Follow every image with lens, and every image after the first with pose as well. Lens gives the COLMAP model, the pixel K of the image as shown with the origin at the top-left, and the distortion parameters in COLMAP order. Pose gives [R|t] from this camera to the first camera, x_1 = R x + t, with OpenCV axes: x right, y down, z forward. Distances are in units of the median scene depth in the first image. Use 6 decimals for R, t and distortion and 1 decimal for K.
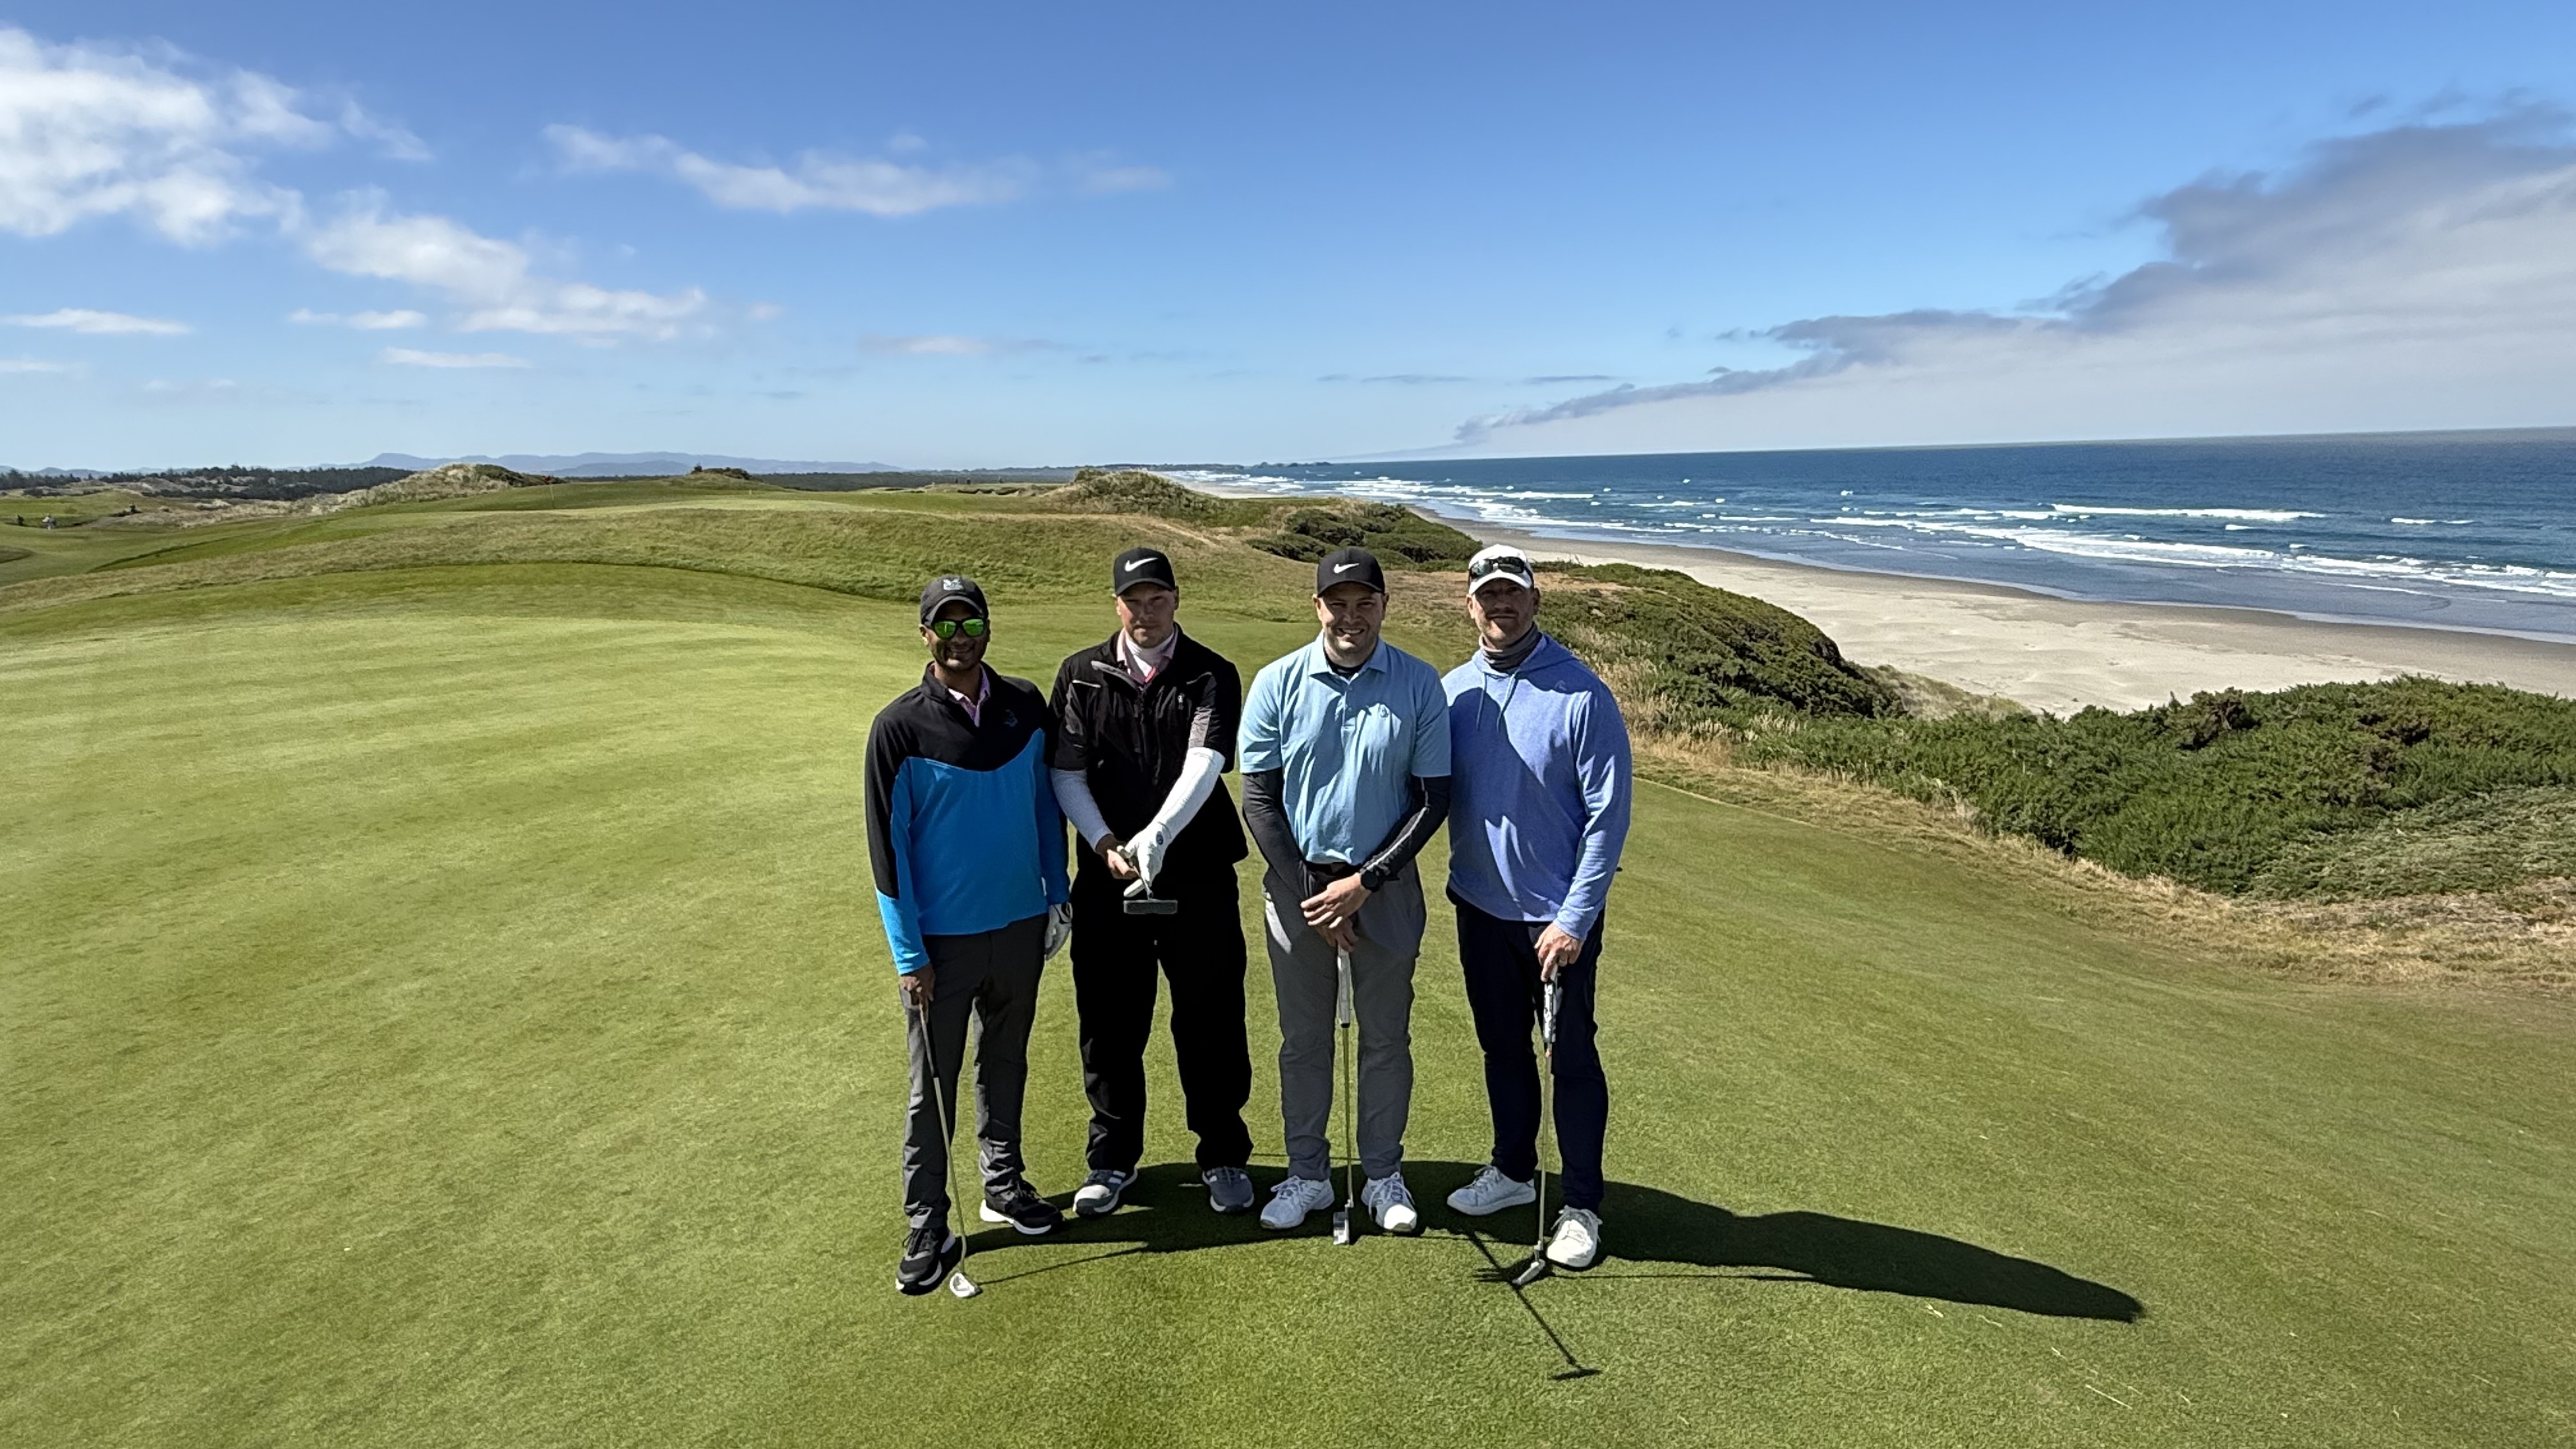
lens RADIAL K [[1621.6, 0, 1288.0], [0, 1621.6, 724.5], [0, 0, 1]] dist [-0.020382, -0.000395]
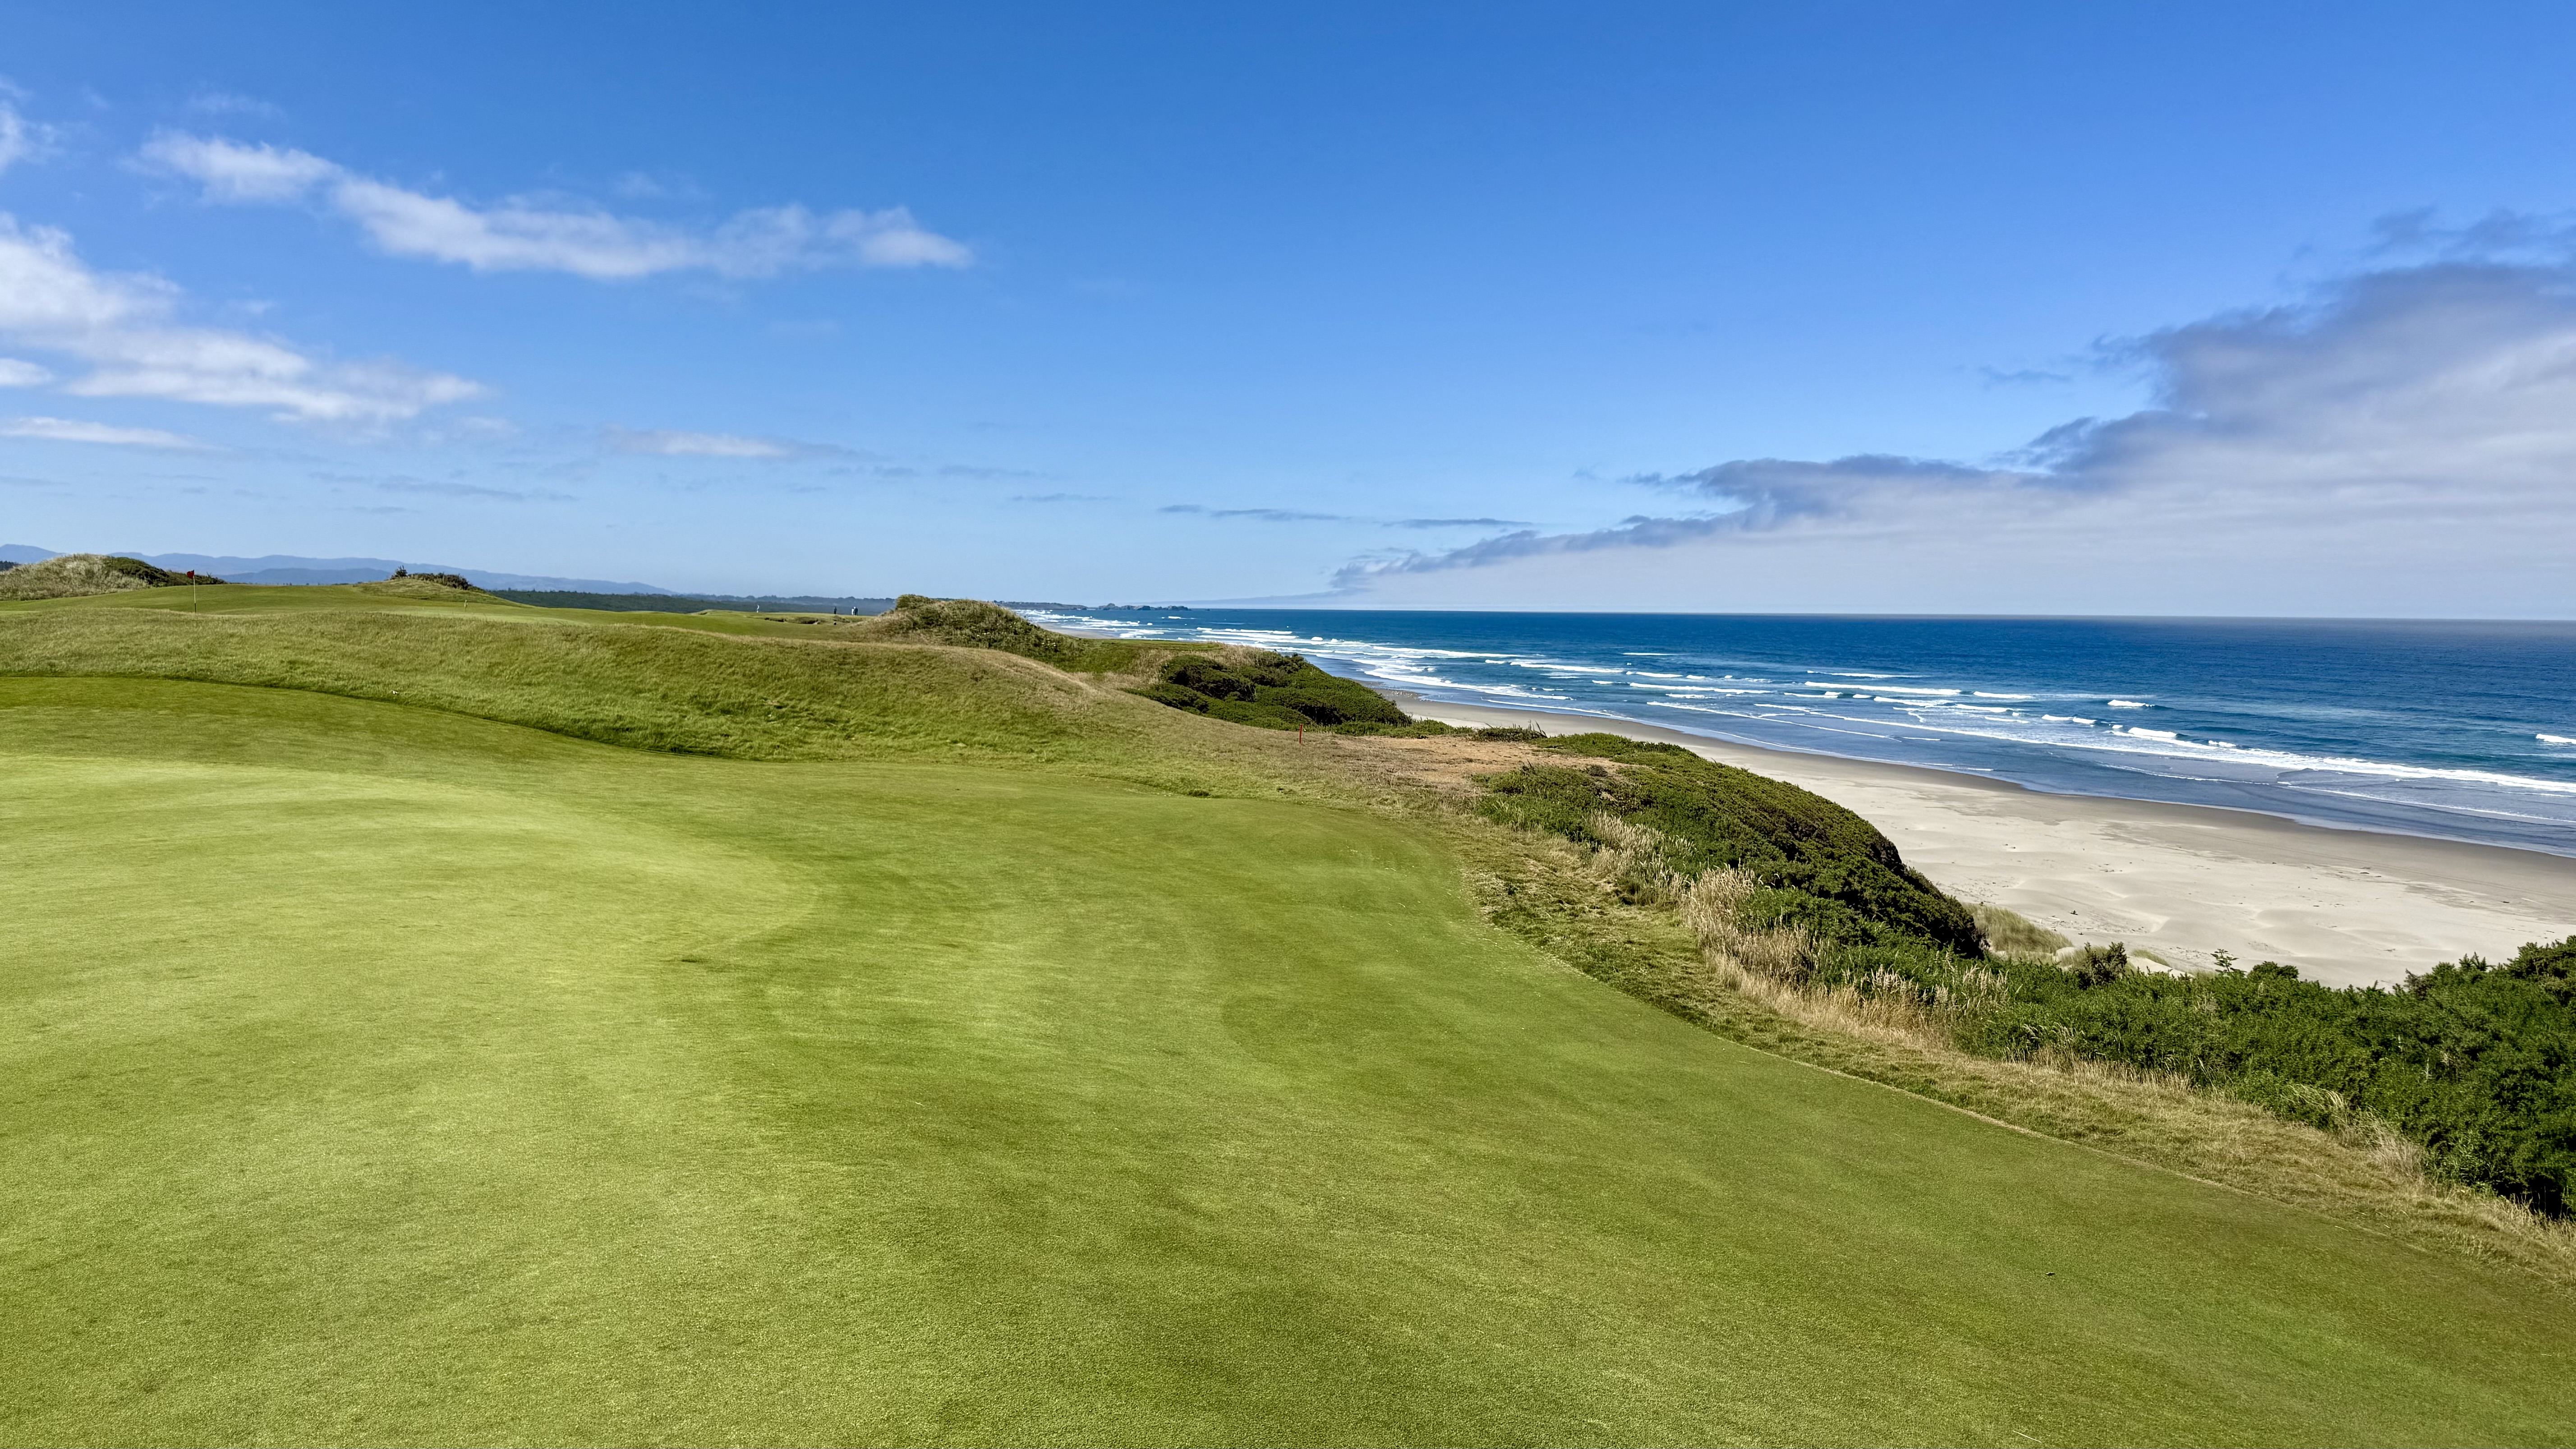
lens RADIAL K [[1819.5, 0, 1288.0], [0, 1819.5, 724.5], [0, 0, 1]] dist [0.112710, -0.187195]
pose [[0.995005, 0.035010, 0.093489, -0.059700], [-0.025585, 0.994641, -0.100170, -0.020665], [-0.096495, 0.097278, 0.990568, 0.259236]]
